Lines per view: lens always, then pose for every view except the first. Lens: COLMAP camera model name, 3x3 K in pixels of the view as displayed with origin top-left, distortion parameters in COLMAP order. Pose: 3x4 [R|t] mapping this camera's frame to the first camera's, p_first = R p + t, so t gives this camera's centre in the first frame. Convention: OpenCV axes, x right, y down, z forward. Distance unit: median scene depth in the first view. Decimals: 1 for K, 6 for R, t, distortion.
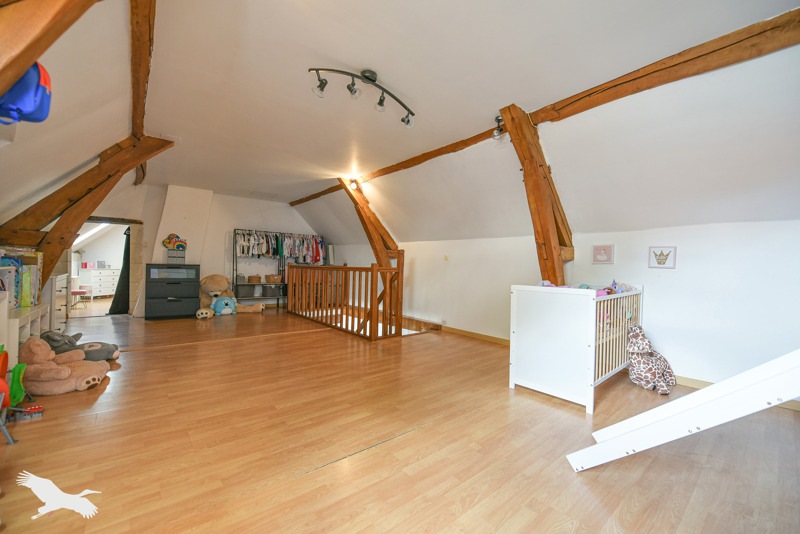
lens RADIAL K [[316.6, 0, 398.7], [0, 316.6, 266.6], [0, 0, 1]] dist [-0.015544, -0.000558]
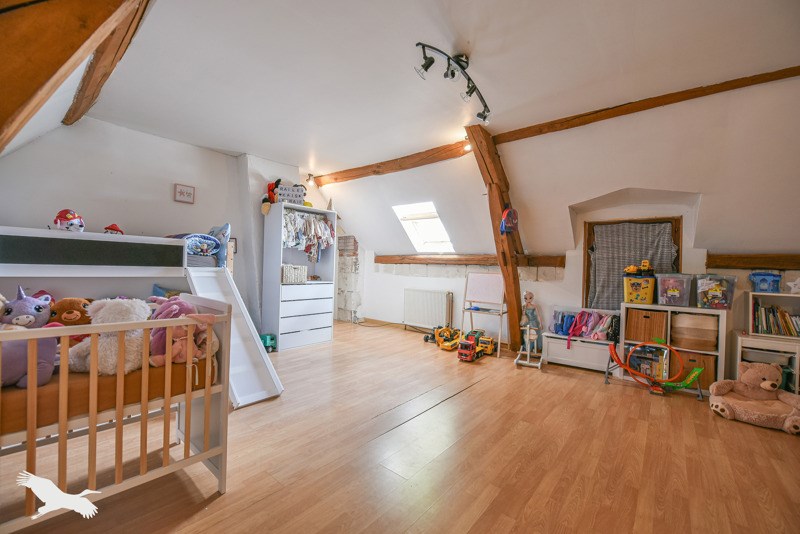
lens RADIAL K [[316.6, 0, 402.3], [0, 316.6, 268.7], [0, 0, 1]] dist [-0.015544, -0.000558]
pose [[-0.979067, -0.050477, -0.197178, 0.210723], [-0.051624, 0.998666, 0.000679, -0.018931], [0.196881, 0.010844, -0.980367, 1.869843]]
